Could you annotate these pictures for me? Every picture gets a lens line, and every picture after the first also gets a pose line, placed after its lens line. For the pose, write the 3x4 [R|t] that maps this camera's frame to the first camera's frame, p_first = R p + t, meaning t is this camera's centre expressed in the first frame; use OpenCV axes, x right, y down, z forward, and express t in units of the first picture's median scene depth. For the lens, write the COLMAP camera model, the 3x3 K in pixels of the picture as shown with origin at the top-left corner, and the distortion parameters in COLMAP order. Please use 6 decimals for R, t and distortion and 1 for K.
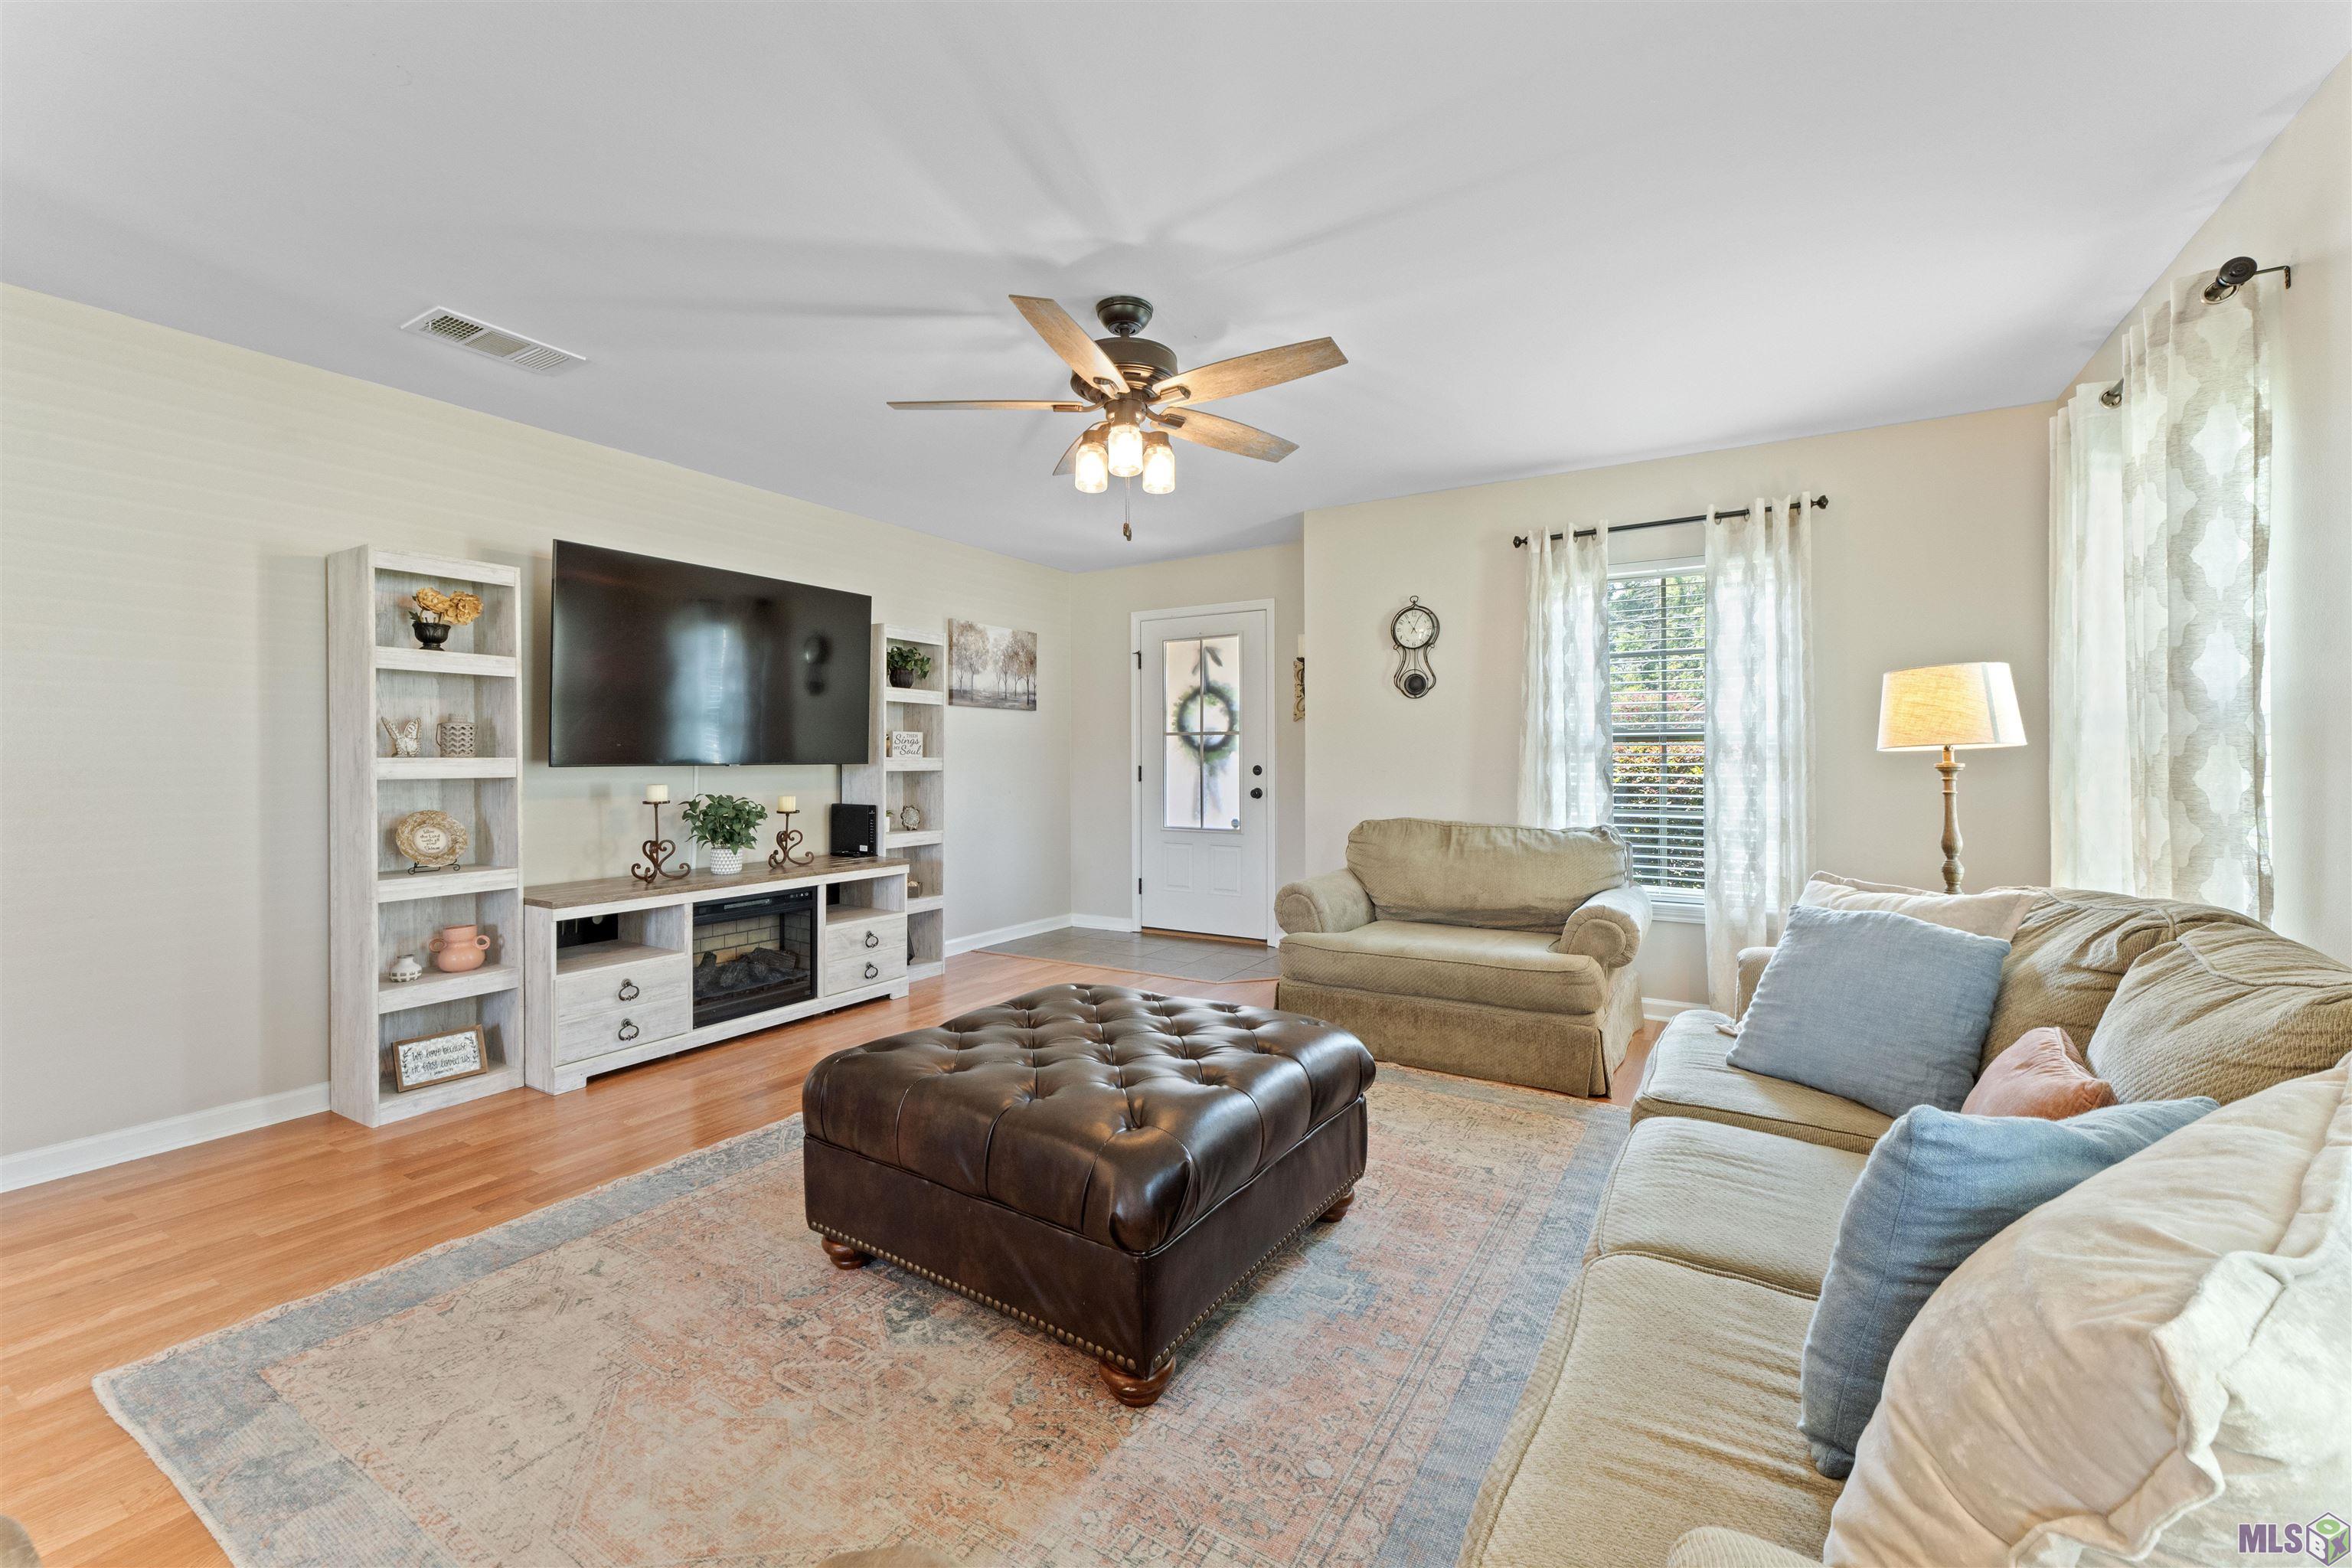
lens RADIAL K [[948.3, 0, 1162.7], [0, 948.3, 750.9], [0, 0, 1]] dist [-0.001223, 0.000239]
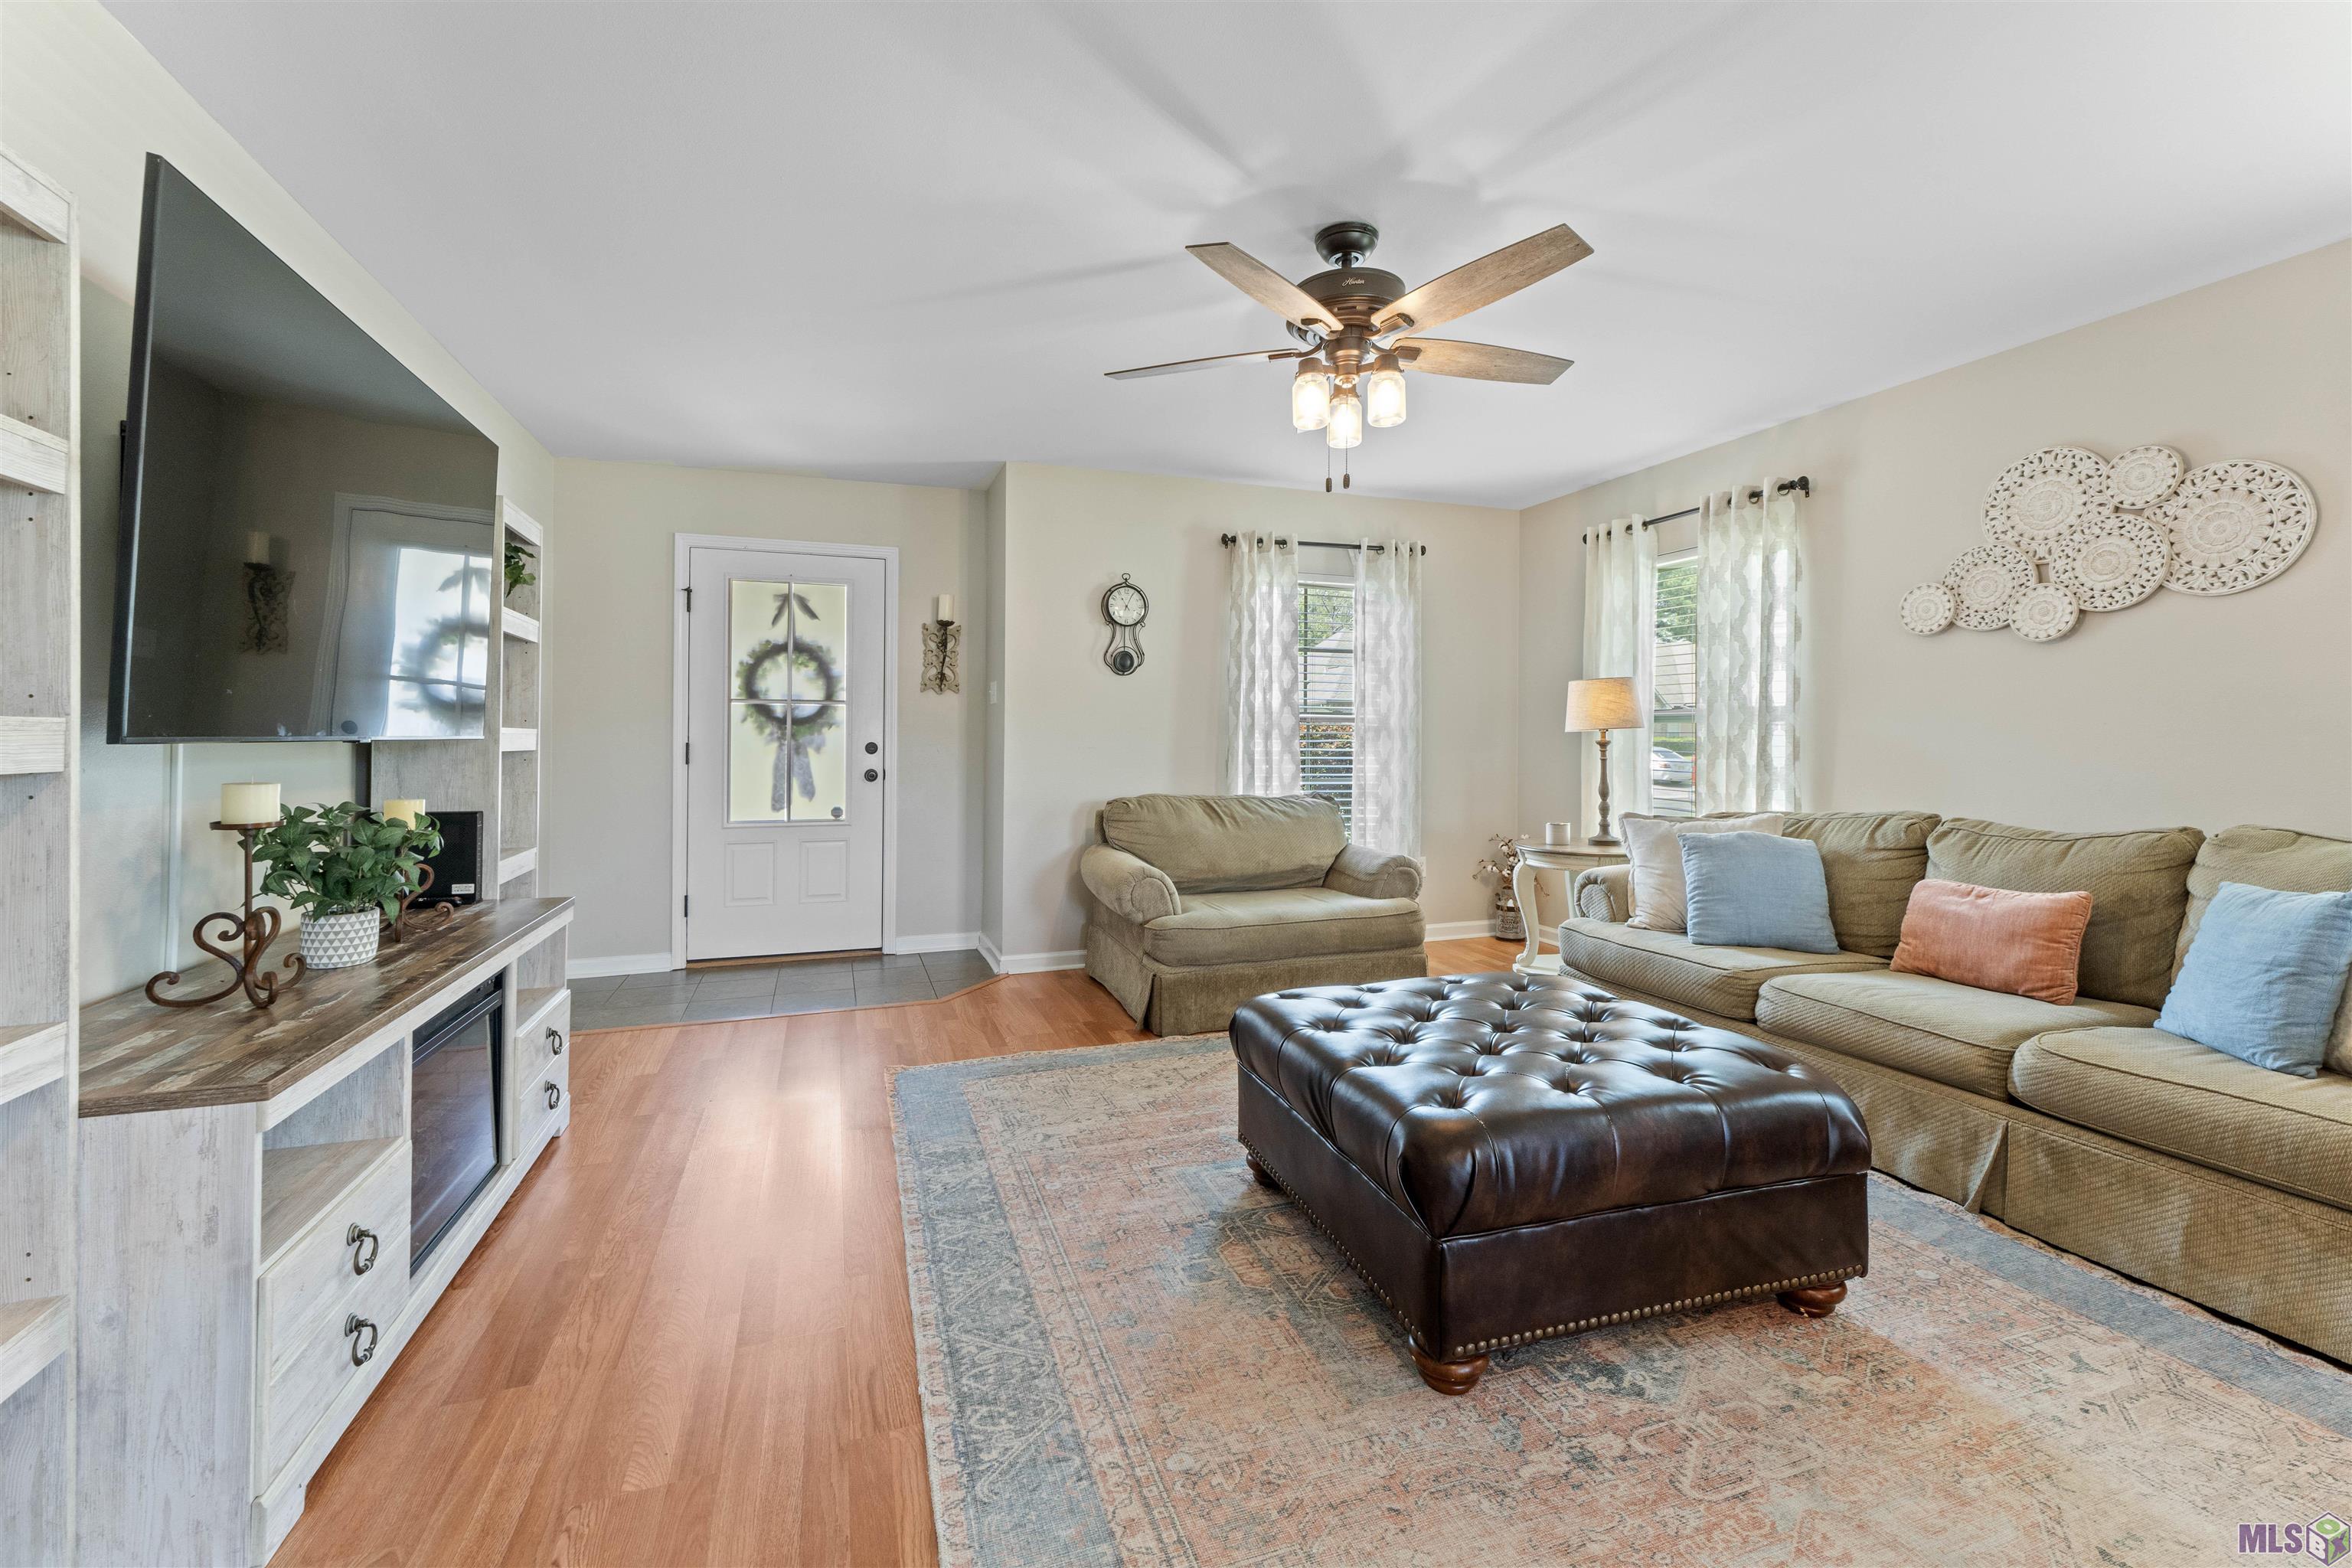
lens RADIAL K [[970.1, 0, 1169.3], [0, 970.1, 736.2], [0, 0, 1]] dist [0.000226, -0.000008]
pose [[0.633394, 0.005082, 0.773813, -0.558999], [-0.011186, 0.999934, 0.002589, 0.006424], [-0.773748, -0.010296, 0.633409, 0.349836]]
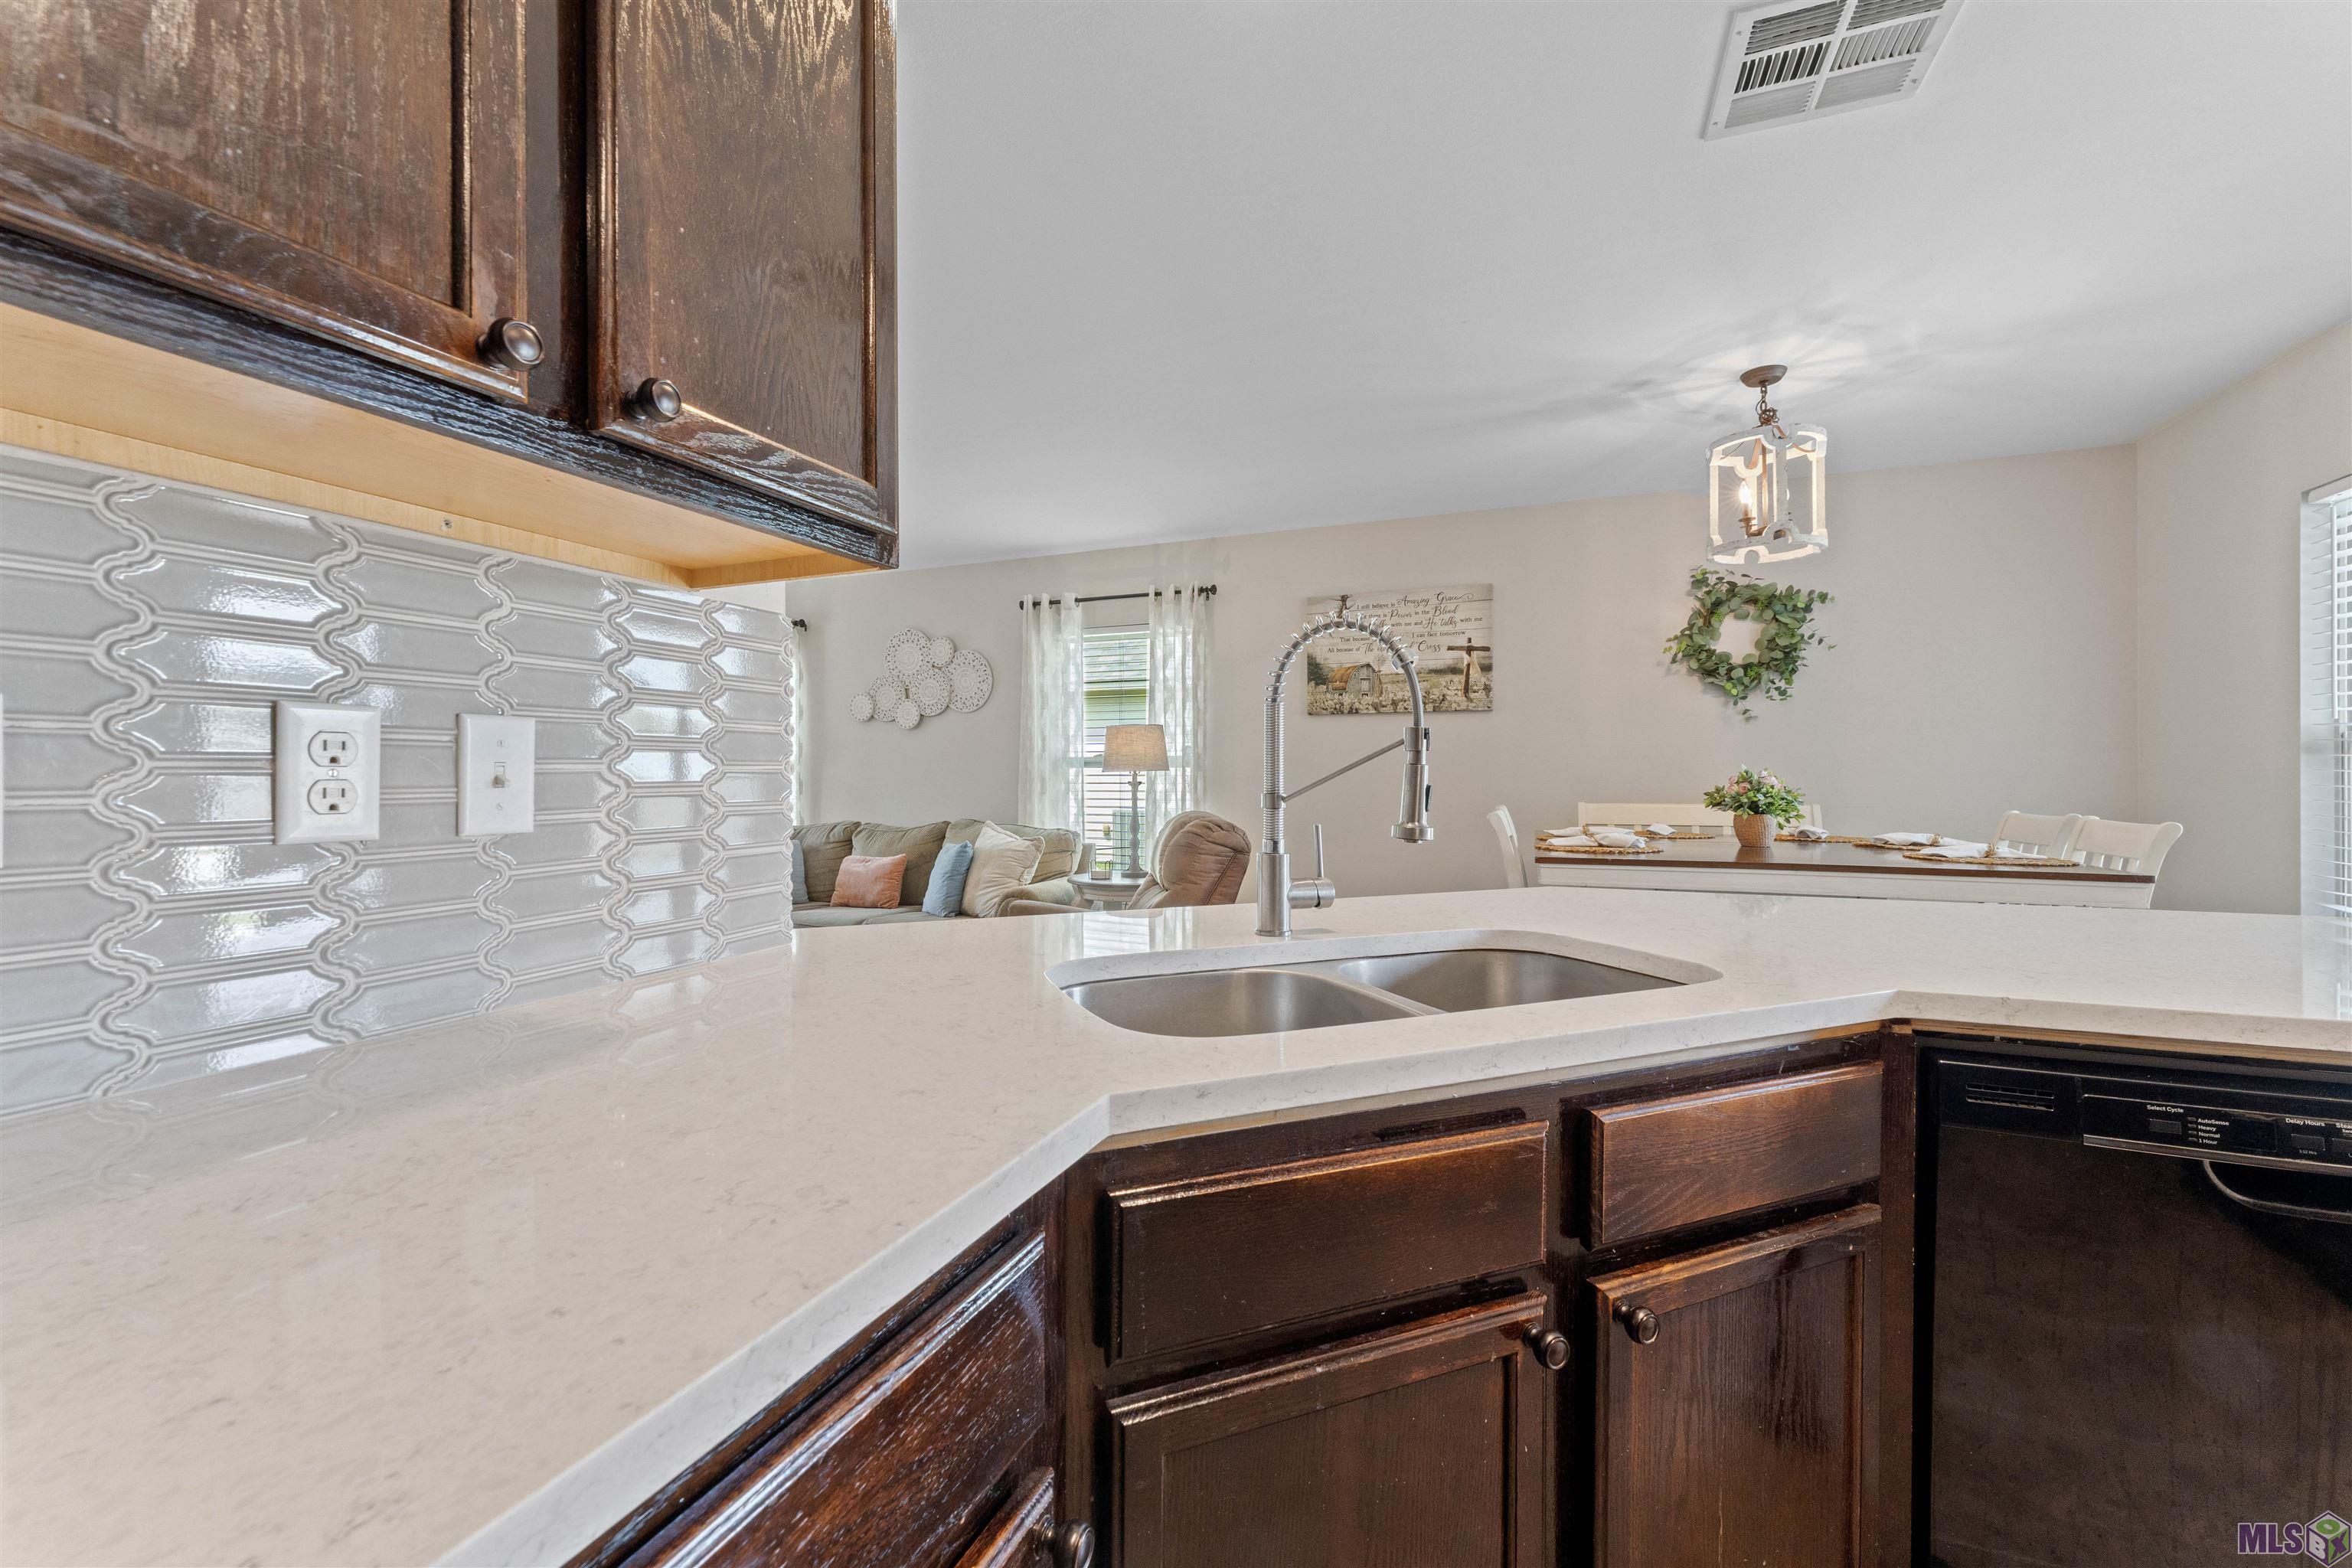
lens RADIAL K [[948.4, 0, 1172.1], [0, 948.4, 774.4], [0, 0, 1]] dist [-0.001946, 0.000103]
pose [[-0.159393, 0.007551, 0.987186, -1.003956], [-0.004538, 0.999955, -0.008381, 0.004895], [-0.987205, -0.005815, -0.159352, 0.138503]]
